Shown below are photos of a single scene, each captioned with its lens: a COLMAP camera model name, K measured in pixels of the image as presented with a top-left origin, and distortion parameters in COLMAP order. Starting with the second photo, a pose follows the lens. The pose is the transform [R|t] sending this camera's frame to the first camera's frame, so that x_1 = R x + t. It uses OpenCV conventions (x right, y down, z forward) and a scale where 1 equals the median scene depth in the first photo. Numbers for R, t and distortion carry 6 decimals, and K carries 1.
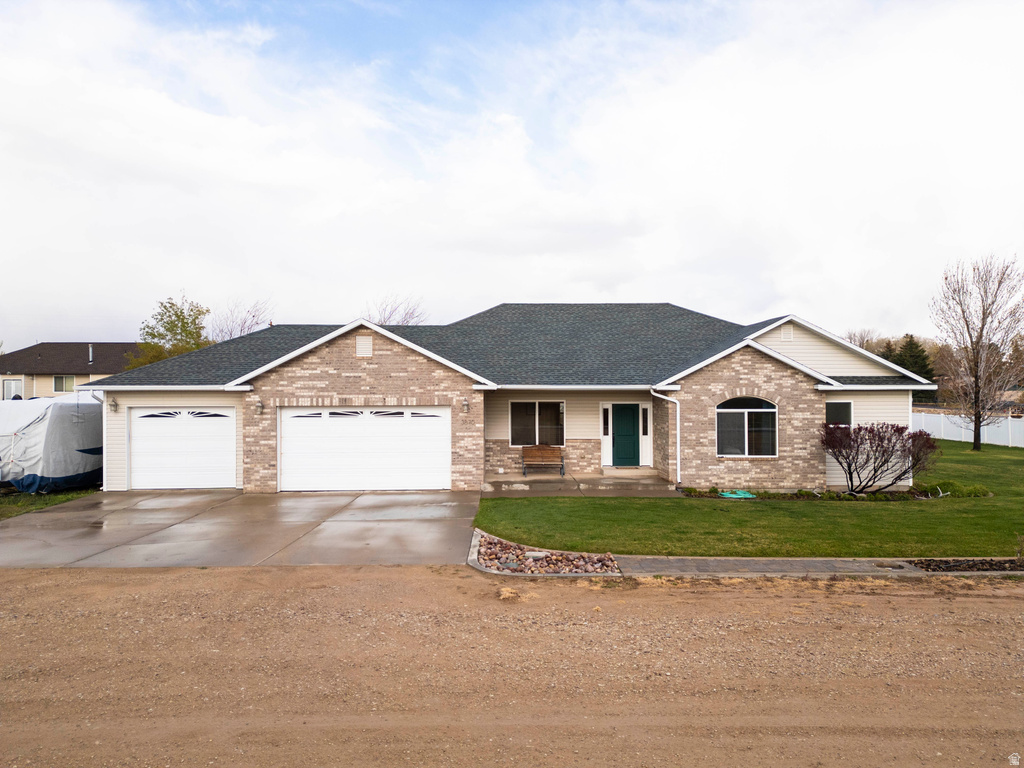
lens RADIAL K [[714.7, 0, 512.0], [0, 714.7, 384.0], [0, 0, 1]] dist [0.118019, -0.003097]
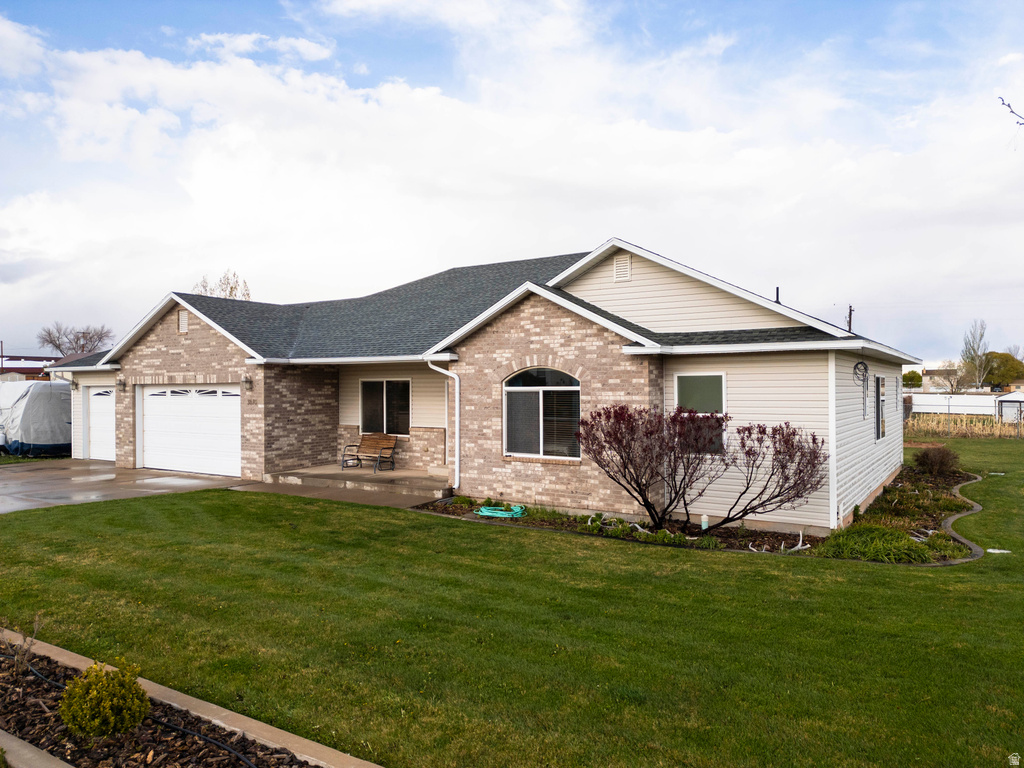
lens RADIAL K [[714.7, 0, 512.0], [0, 714.7, 384.0], [0, 0, 1]] dist [0.118019, -0.003097]
pose [[0.820921, -0.004931, -0.571021, 0.684446], [0.005430, 0.999985, -0.000828, 0.032741], [0.571016, -0.002421, 0.820935, 0.439683]]
